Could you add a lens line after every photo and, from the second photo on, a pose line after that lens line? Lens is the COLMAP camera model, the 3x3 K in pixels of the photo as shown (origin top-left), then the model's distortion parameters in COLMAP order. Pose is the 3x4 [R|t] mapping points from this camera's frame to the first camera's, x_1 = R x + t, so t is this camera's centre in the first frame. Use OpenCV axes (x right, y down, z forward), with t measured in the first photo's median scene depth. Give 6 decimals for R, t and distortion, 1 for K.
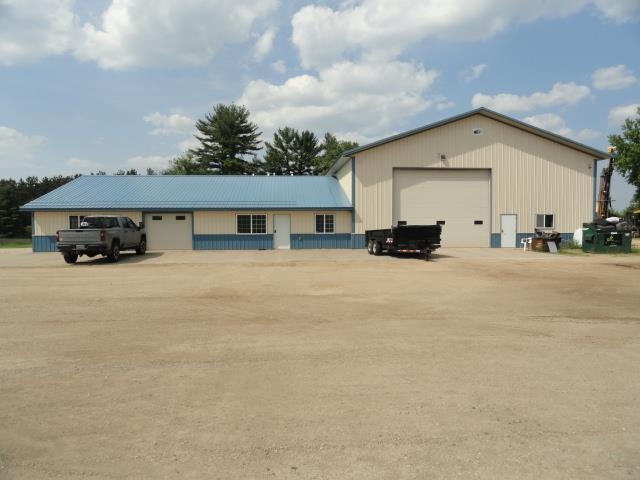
lens RADIAL K [[445.1, 0, 324.3], [0, 445.1, 241.8], [0, 0, 1]] dist [-0.000009, 0.004331]
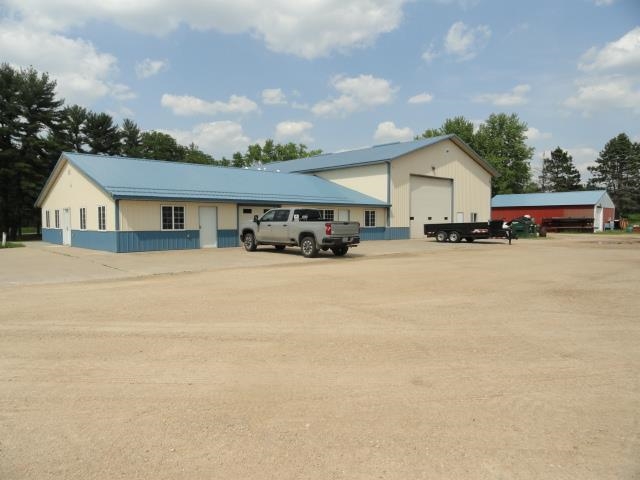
lens RADIAL K [[445.1, 0, 325.5], [0, 445.1, 239.2], [0, 0, 1]] dist [-0.000009, 0.004331]
pose [[0.773600, -0.023505, 0.633238, -0.503873], [0.024120, 0.999680, 0.007642, 0.000634], [-0.633215, 0.009362, 0.773920, 0.116446]]
